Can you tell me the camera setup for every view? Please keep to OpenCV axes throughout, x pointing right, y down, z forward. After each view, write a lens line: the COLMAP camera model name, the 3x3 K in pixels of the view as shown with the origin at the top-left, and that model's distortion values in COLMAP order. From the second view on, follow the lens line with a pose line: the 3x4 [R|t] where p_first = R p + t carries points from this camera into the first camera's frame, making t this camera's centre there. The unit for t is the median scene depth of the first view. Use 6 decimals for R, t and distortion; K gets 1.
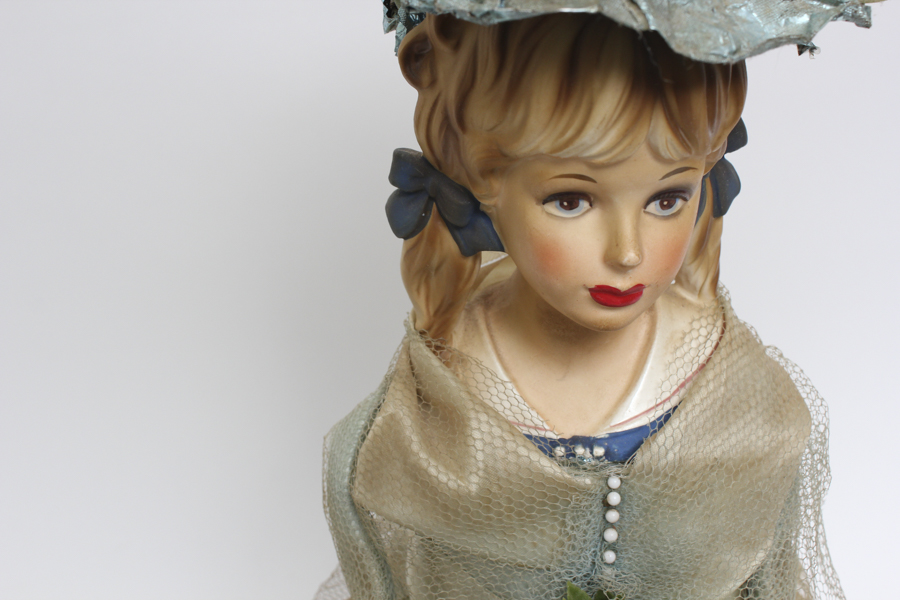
lens RADIAL K [[1100.0, 0, 447.7], [0, 1100.0, 294.8], [0, 0, 1]] dist [-0.094729, 0.000000]
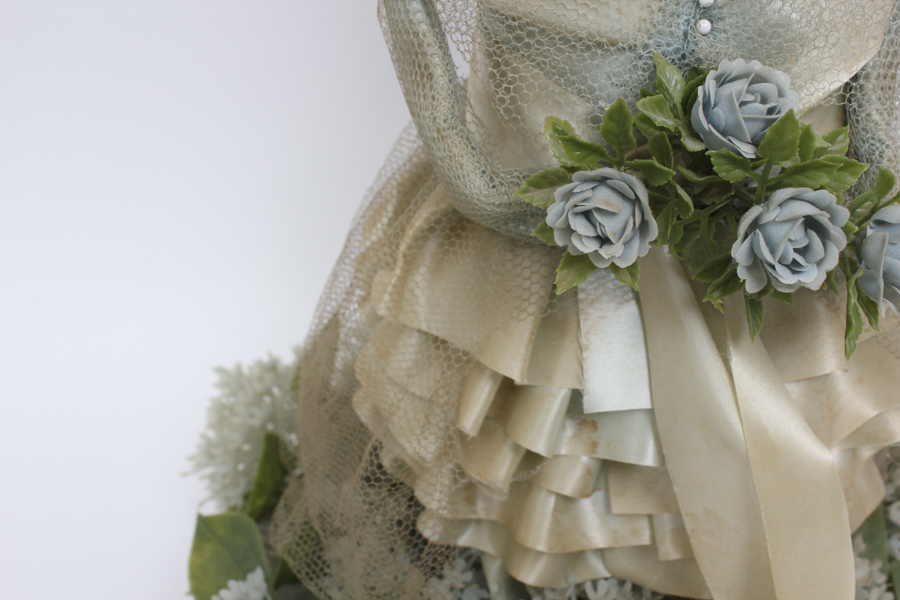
lens RADIAL K [[1100.0, 0, 430.2], [0, 1100.0, 291.8], [0, 0, 1]] dist [-0.094729, 0.000000]
pose [[0.999413, 0.016431, -0.030058, -0.044819], [-0.013812, 0.996256, 0.085346, 0.387065], [0.031347, -0.084881, 0.995898, 0.095139]]
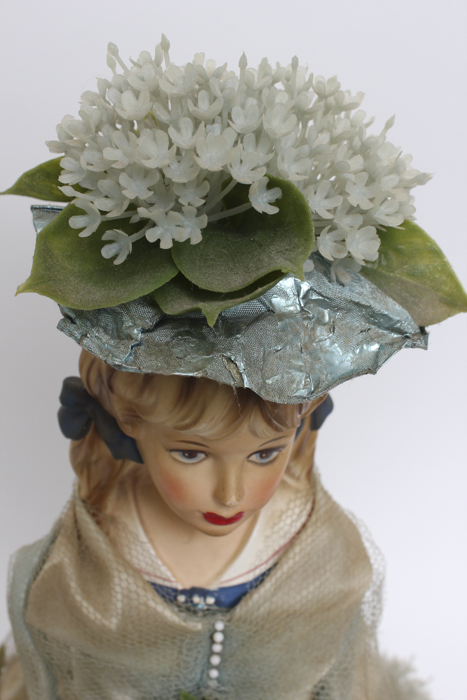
lens RADIAL K [[855.5, 0, 239.9], [0, 855.5, 351.4], [0, 0, 1]] dist [-0.094729, 0.000000]
pose [[0.993557, 0.063296, 0.094006, 0.057616], [-0.072820, 0.992156, 0.101605, -0.269754], [-0.086837, -0.107796, 0.990373, 0.001200]]
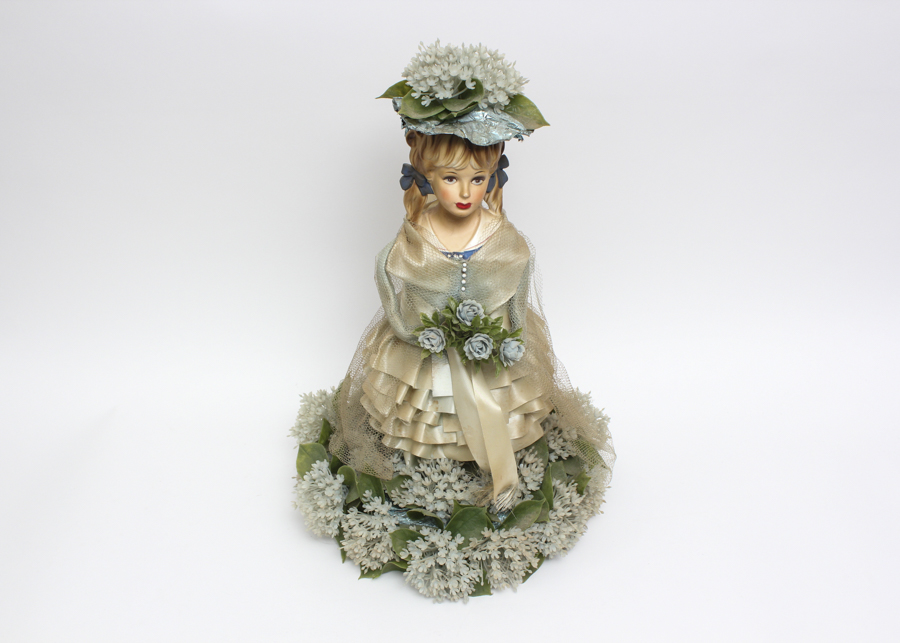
lens RADIAL K [[1053.7, 0, 447.0], [0, 1053.7, 326.4], [0, 0, 1]] dist [-0.124609, 0.000000]
pose [[0.999036, 0.034944, 0.026554, 0.018211], [-0.035392, 0.999236, 0.016607, 0.306068], [-0.025953, -0.017531, 0.999509, -2.218225]]
